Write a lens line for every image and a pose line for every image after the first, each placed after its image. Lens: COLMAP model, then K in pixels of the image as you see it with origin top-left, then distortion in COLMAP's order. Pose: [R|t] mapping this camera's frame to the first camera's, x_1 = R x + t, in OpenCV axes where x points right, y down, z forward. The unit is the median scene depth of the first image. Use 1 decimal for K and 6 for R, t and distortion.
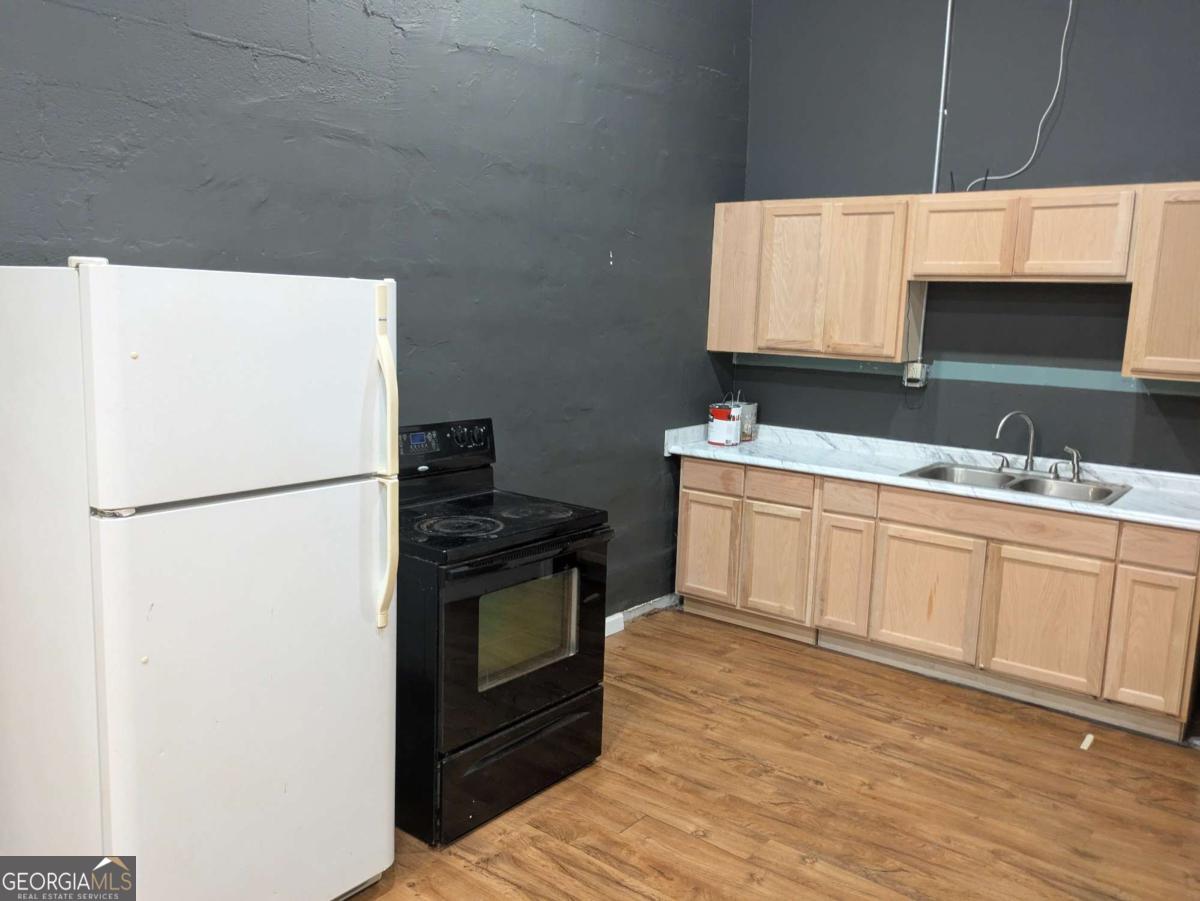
lens RADIAL K [[962.0, 0, 600.0], [0, 962.0, 450.5], [0, 0, 1]] dist [0.044787, -0.002897]
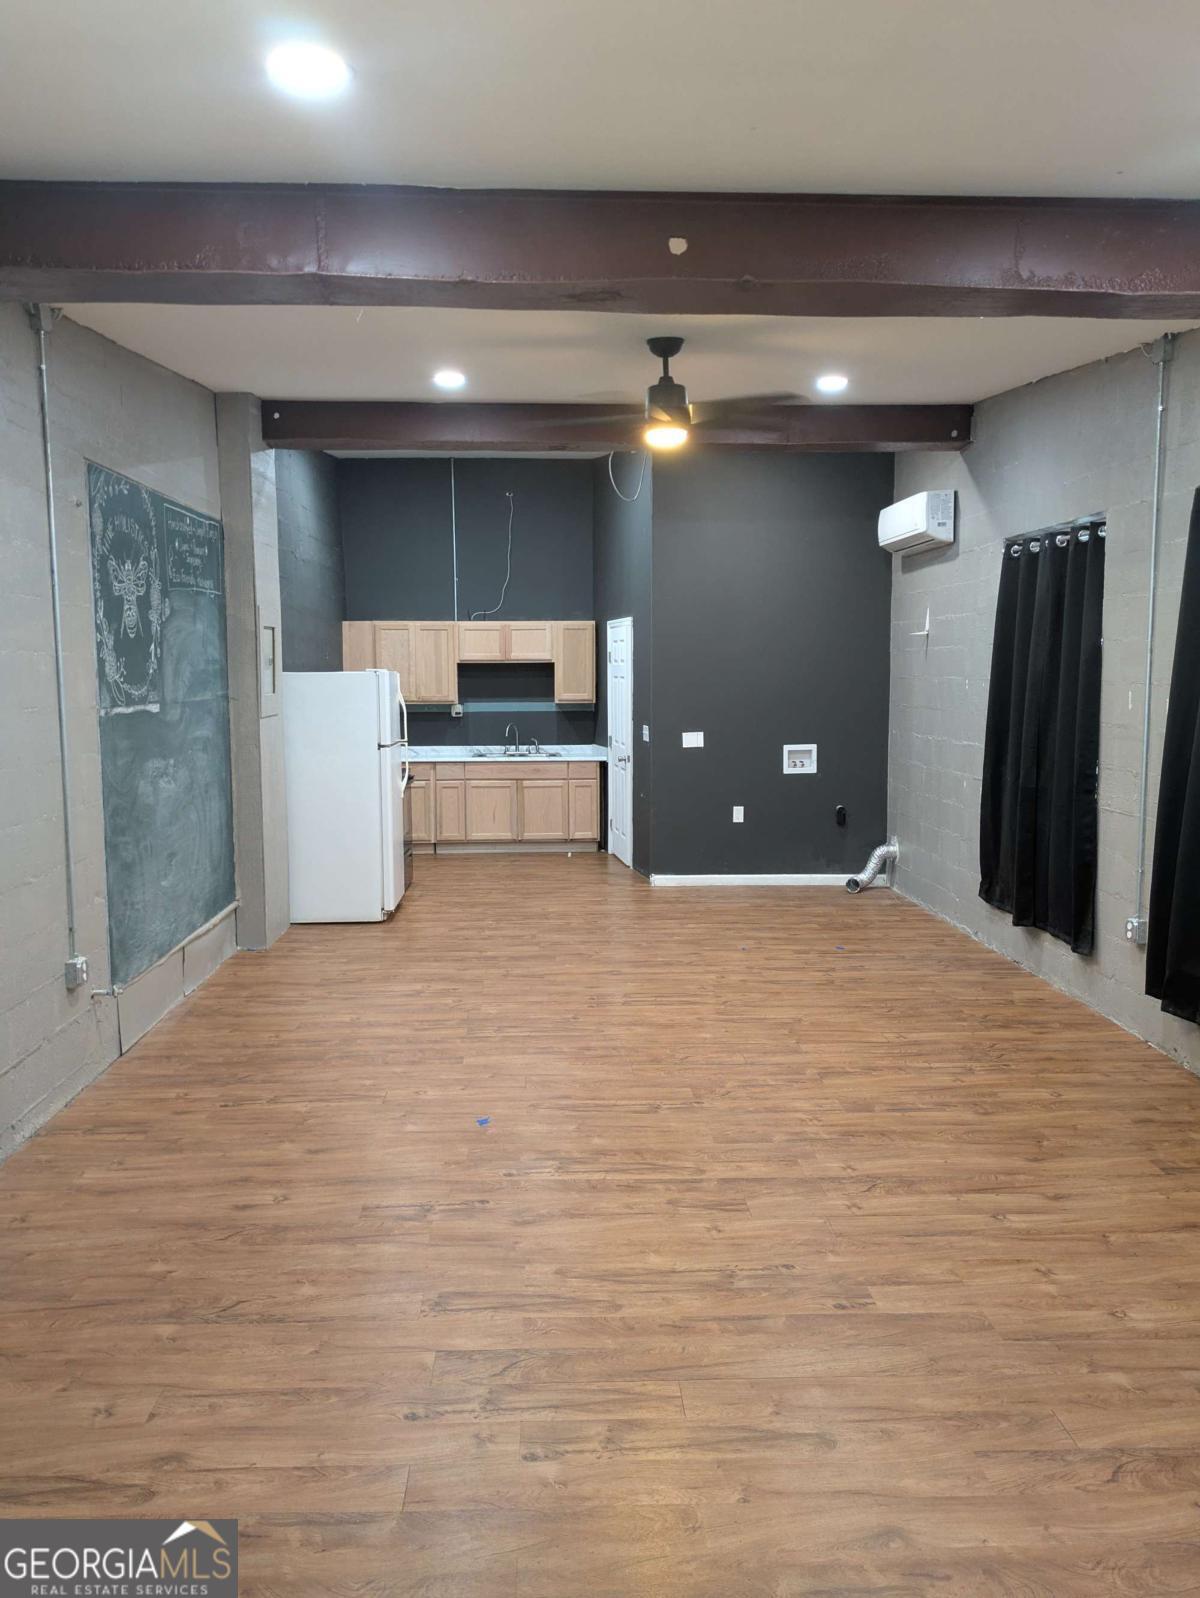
lens RADIAL K [[1281.0, 0, 600.0], [0, 1281.0, 799.0], [0, 0, 1]] dist [0.044787, -0.002897]
pose [[0.760339, -0.097974, 0.642095, -1.220796], [0.130250, 0.991477, -0.002953, 0.154526], [-0.636333, 0.085878, 0.766619, -1.237182]]
